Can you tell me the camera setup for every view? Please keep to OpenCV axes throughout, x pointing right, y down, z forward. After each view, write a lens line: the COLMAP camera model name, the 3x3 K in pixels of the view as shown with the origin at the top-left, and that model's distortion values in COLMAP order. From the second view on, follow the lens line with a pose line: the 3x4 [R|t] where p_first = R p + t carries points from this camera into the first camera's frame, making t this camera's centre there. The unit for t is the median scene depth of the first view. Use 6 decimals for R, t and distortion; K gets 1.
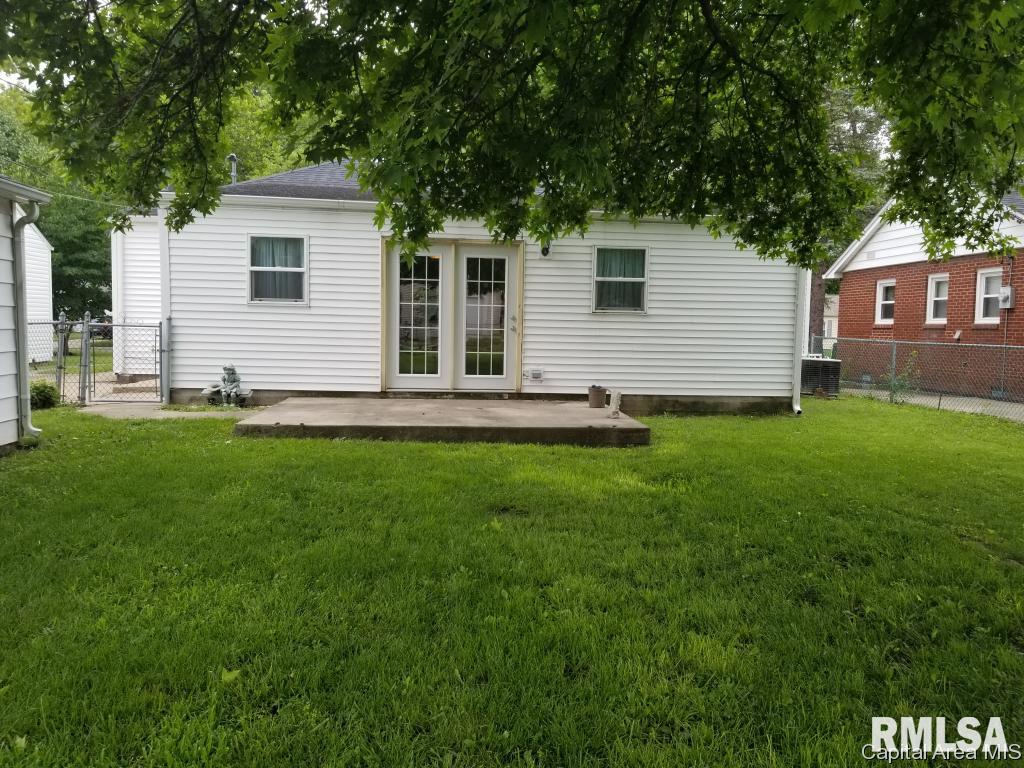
lens RADIAL K [[807.1, 0, 512.4], [0, 807.1, 385.2], [0, 0, 1]] dist [0.078125, -0.005016]
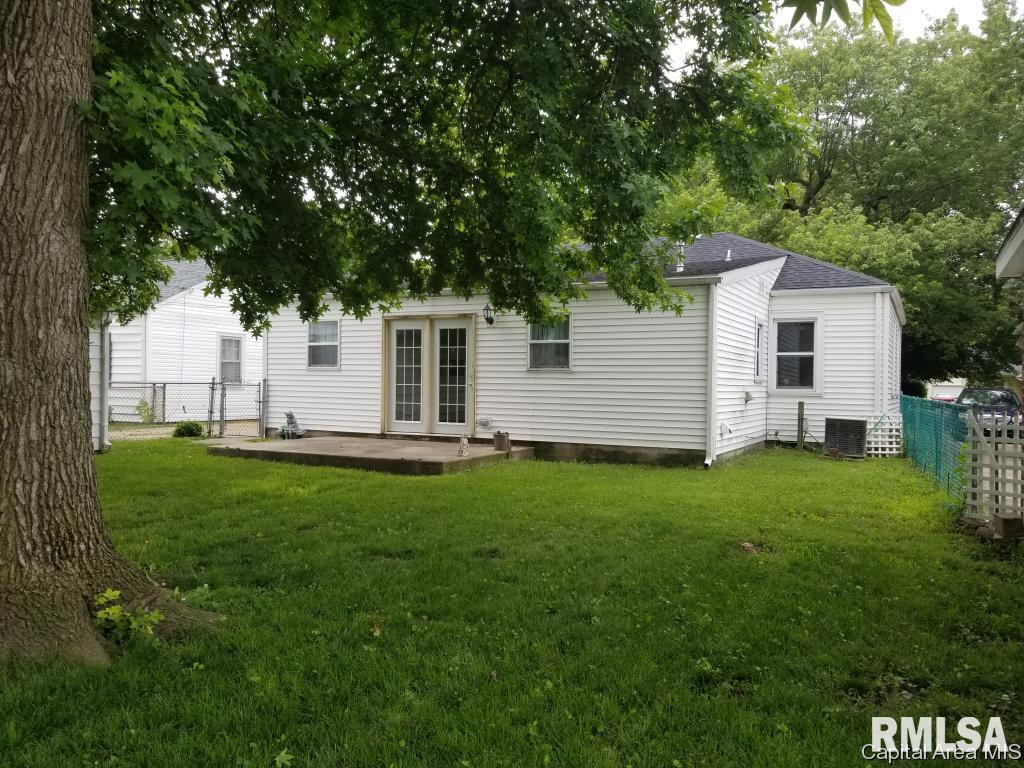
lens RADIAL K [[807.1, 0, 514.0], [0, 807.1, 384.5], [0, 0, 1]] dist [0.078125, -0.005016]
pose [[0.840065, -0.008407, -0.542420, 0.720245], [-0.038011, 0.996510, -0.074313, 0.017516], [0.541152, 0.083046, 0.836814, 0.016527]]
